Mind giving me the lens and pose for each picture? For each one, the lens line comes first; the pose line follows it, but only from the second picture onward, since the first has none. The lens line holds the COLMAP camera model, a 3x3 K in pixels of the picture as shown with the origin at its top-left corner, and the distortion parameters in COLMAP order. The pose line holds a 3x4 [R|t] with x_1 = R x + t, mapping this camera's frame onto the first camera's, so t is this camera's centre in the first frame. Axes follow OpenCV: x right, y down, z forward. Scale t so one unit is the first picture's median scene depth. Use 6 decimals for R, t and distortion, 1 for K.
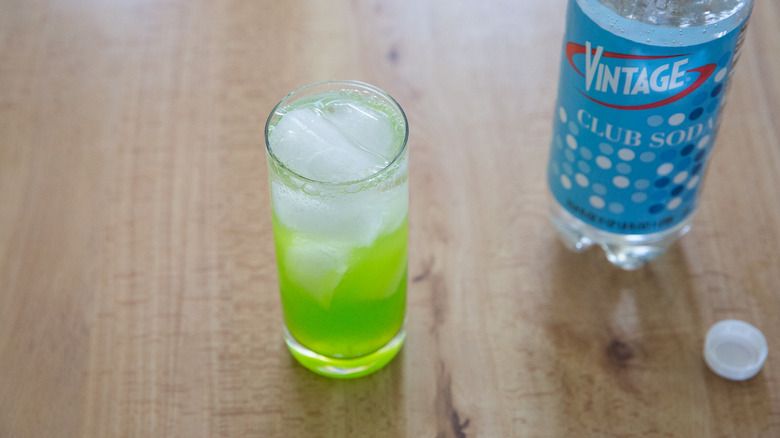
lens RADIAL K [[1539.8, 0, 390.2], [0, 1539.8, 217.2], [0, 0, 1]] dist [0.118702, 0.000000]
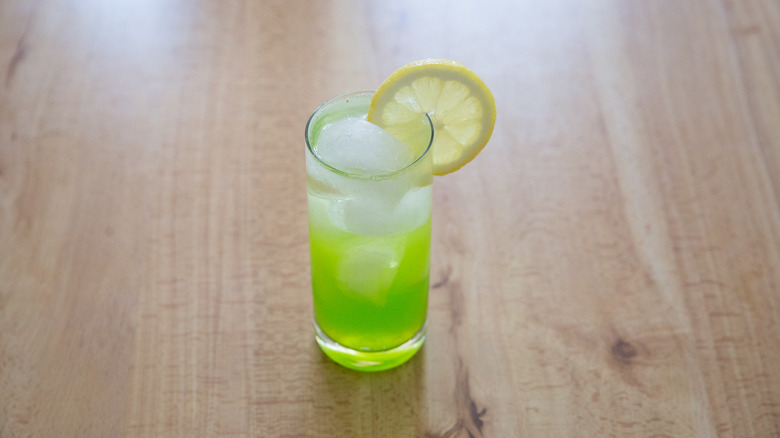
lens RADIAL K [[1539.8, 0, 385.3], [0, 1539.8, 218.0], [0, 0, 1]] dist [0.118702, 0.000000]
pose [[0.999983, 0.004211, 0.004134, -0.023441], [-0.003903, 0.997396, -0.072011, 0.072187], [-0.004426, 0.071994, 0.997395, -0.086353]]
